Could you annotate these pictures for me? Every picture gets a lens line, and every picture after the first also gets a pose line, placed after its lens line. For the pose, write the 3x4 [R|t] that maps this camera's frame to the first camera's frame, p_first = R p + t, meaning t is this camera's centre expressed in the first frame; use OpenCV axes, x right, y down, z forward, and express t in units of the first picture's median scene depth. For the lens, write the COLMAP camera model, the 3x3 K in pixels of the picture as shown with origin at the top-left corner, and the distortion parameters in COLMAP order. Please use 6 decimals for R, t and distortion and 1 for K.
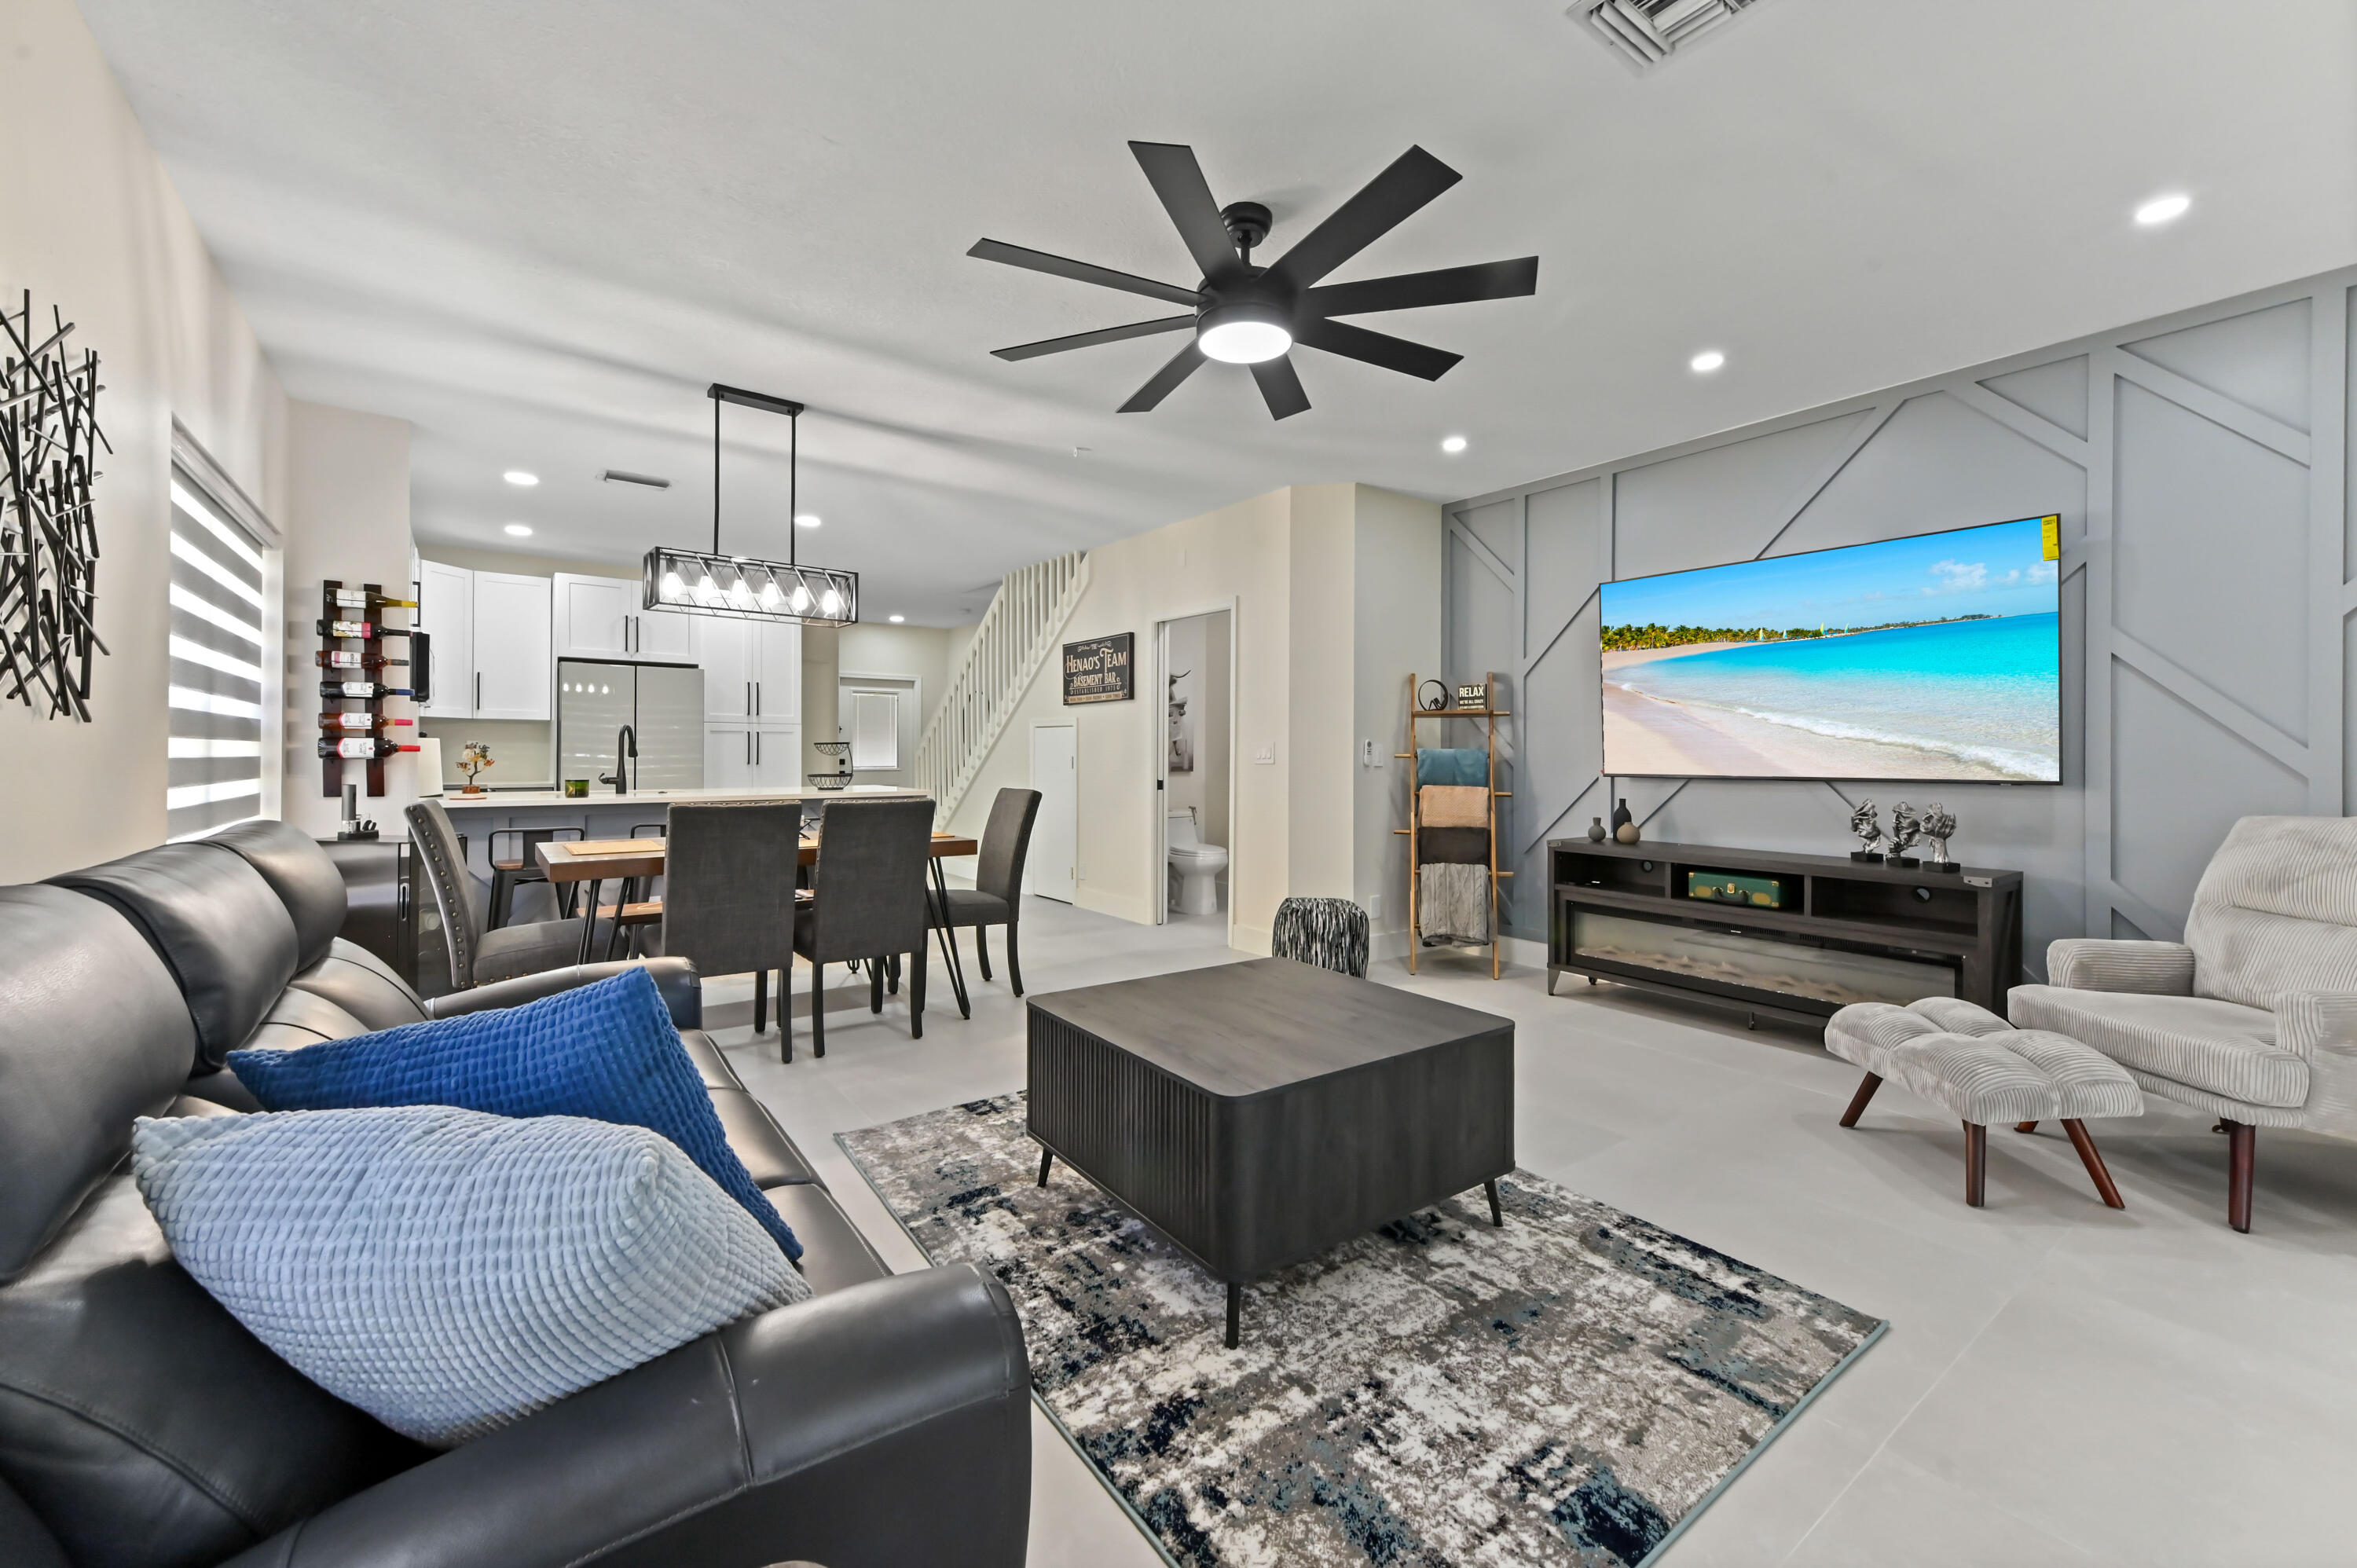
lens RADIAL K [[933.5, 0, 1196.1], [0, 933.5, 788.8], [0, 0, 1]] dist [0.017157, -0.000421]
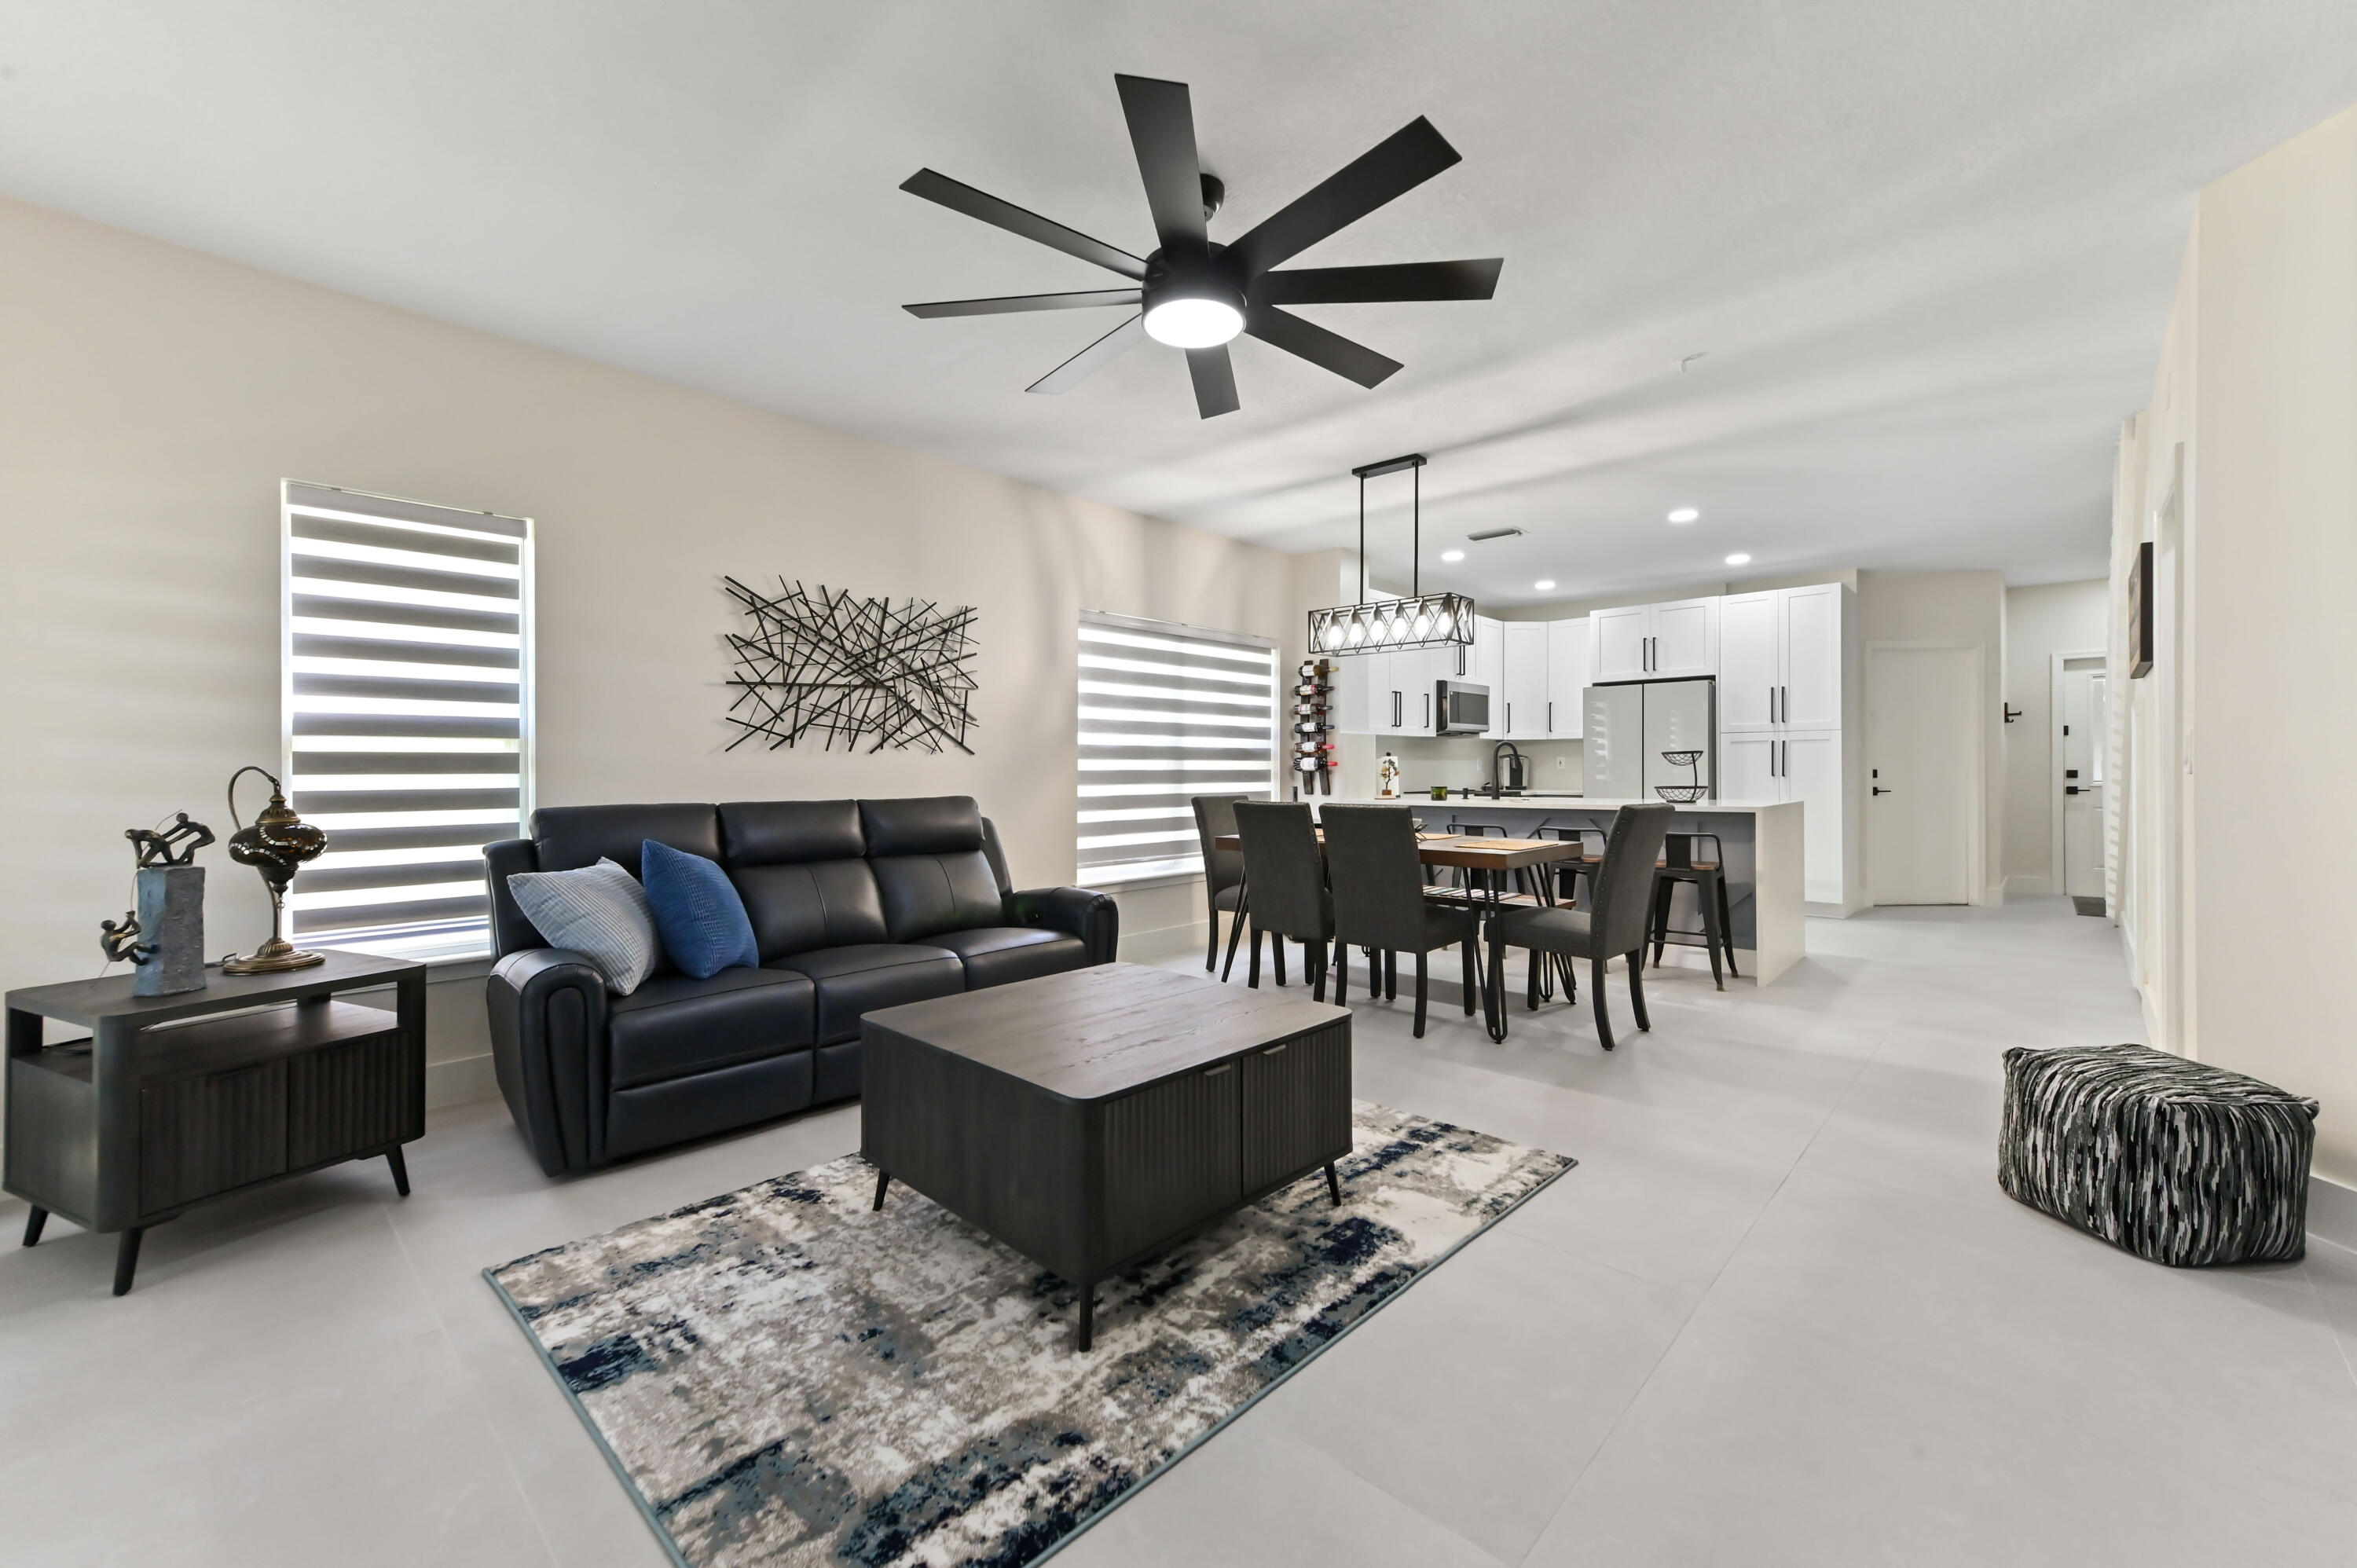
lens RADIAL K [[933.5, 0, 1180.6], [0, 933.5, 770.0], [0, 0, 1]] dist [0.017157, -0.000421]
pose [[0.171831, -0.008176, -0.985093, 1.150233], [-0.028097, 0.999518, -0.013197, -0.010992], [0.984726, 0.029946, 0.171518, 0.961617]]
